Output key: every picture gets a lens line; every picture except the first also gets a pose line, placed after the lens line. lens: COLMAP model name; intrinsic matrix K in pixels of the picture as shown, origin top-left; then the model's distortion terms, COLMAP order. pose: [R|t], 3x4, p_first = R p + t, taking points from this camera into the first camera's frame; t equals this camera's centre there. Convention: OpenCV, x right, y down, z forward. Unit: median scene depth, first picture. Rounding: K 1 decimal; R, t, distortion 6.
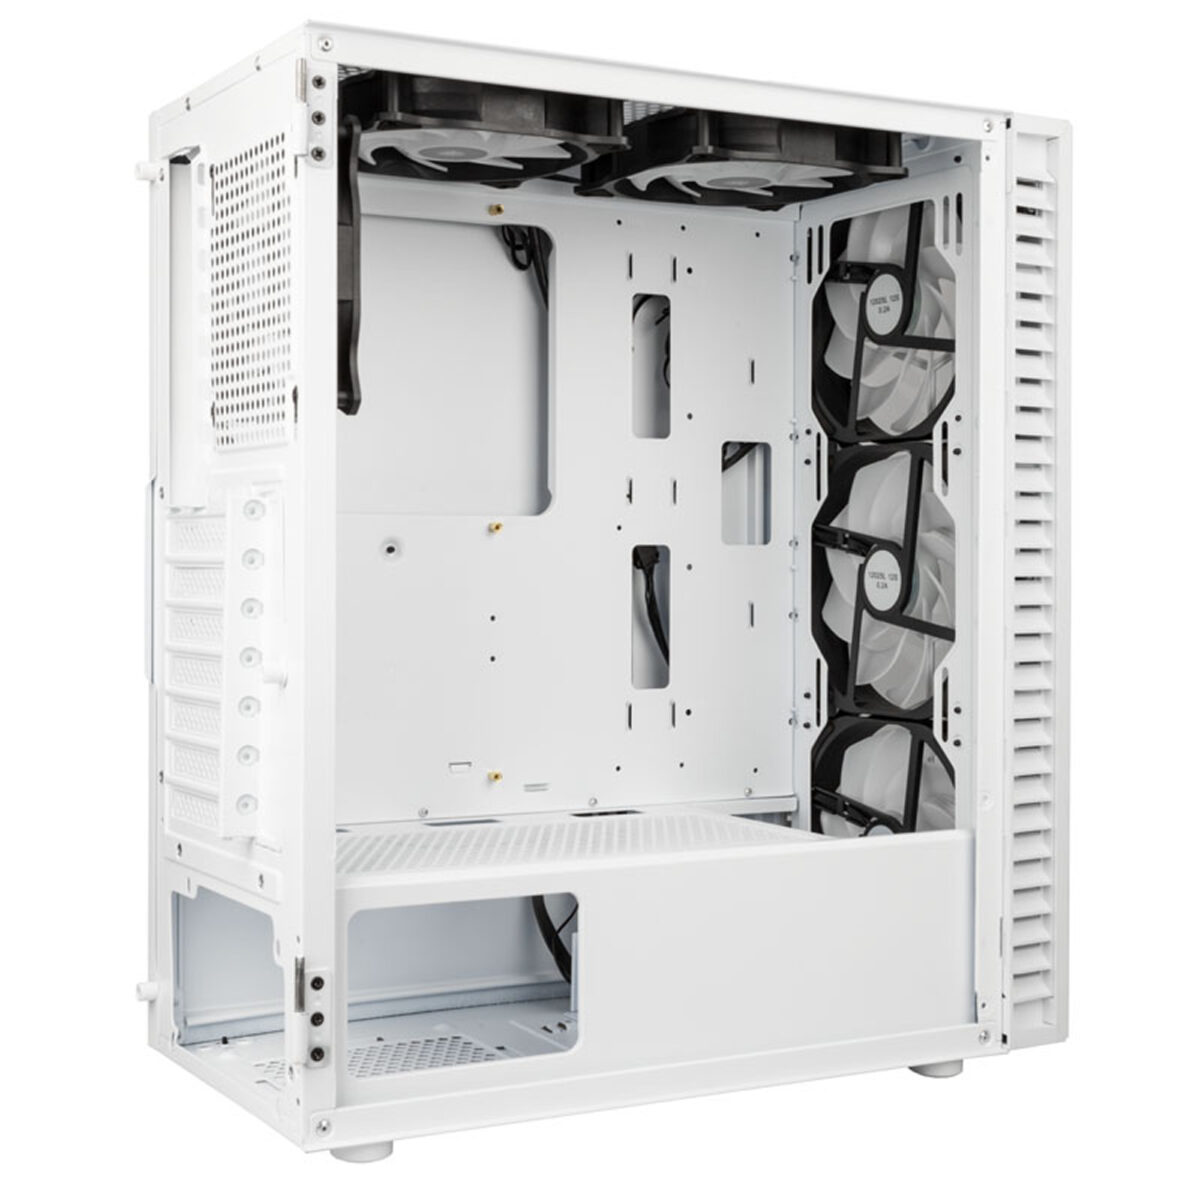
lens RADIAL K [[2140.8, 0, 600.0], [0, 2140.8, 600.0], [0, 0, 1]] dist [-0.026730, 0.040370]
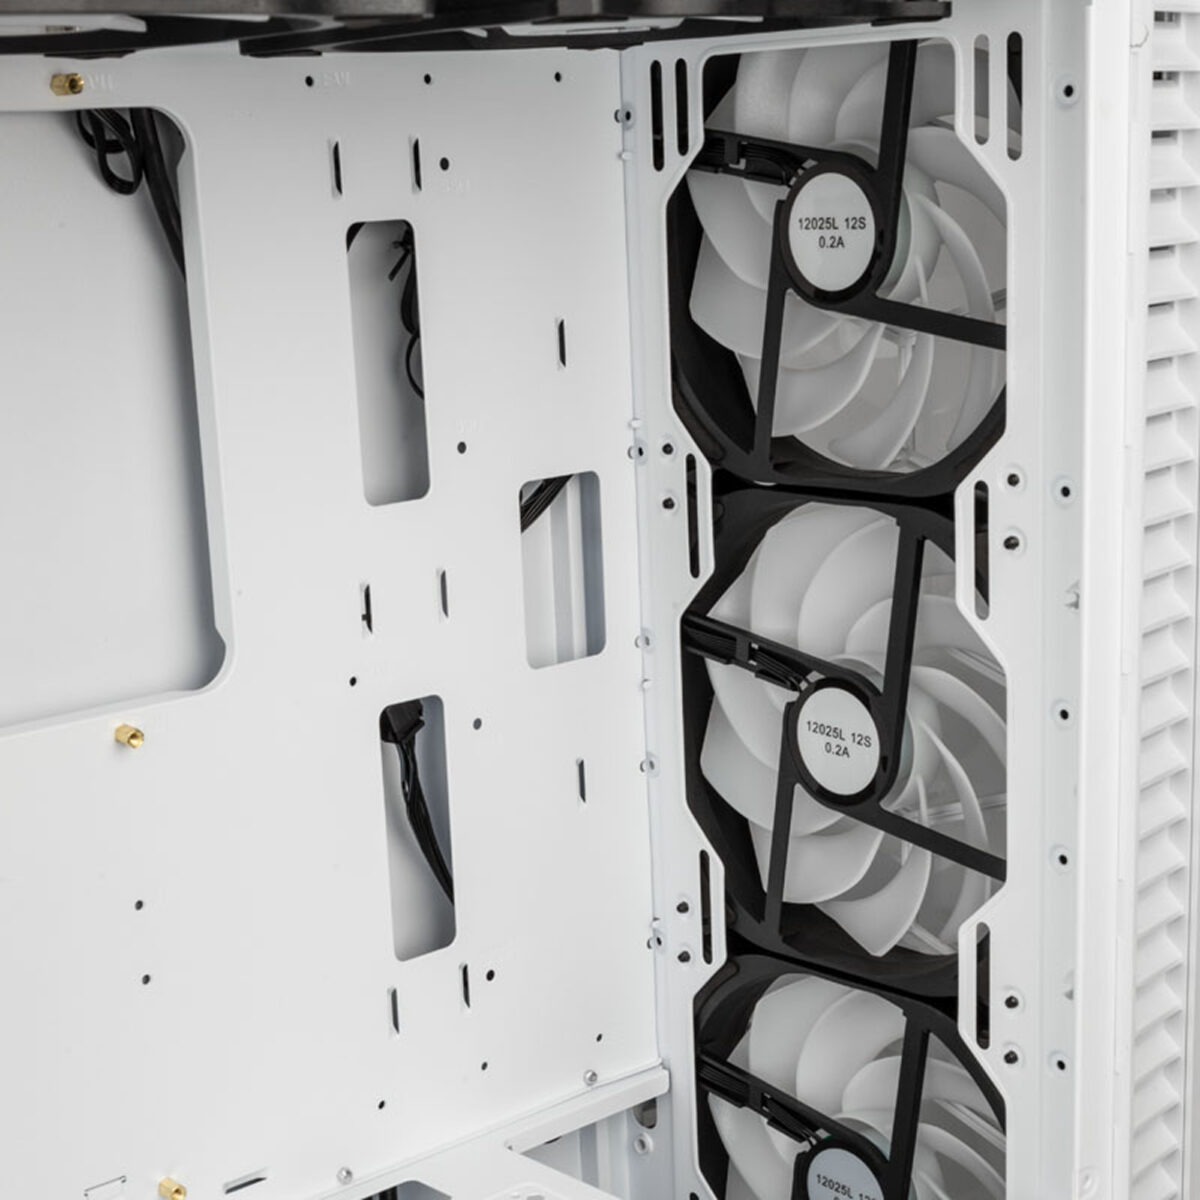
lens RADIAL K [[2341.7, 0, 599.3], [0, 2341.7, 783.2], [0, 0, 1]] dist [-0.018821, 0.008827]
pose [[0.972143, -0.100083, 0.211946, -0.056823], [0.046190, 0.968324, 0.245389, -0.147696], [-0.229792, -0.228763, 0.945972, 0.429371]]
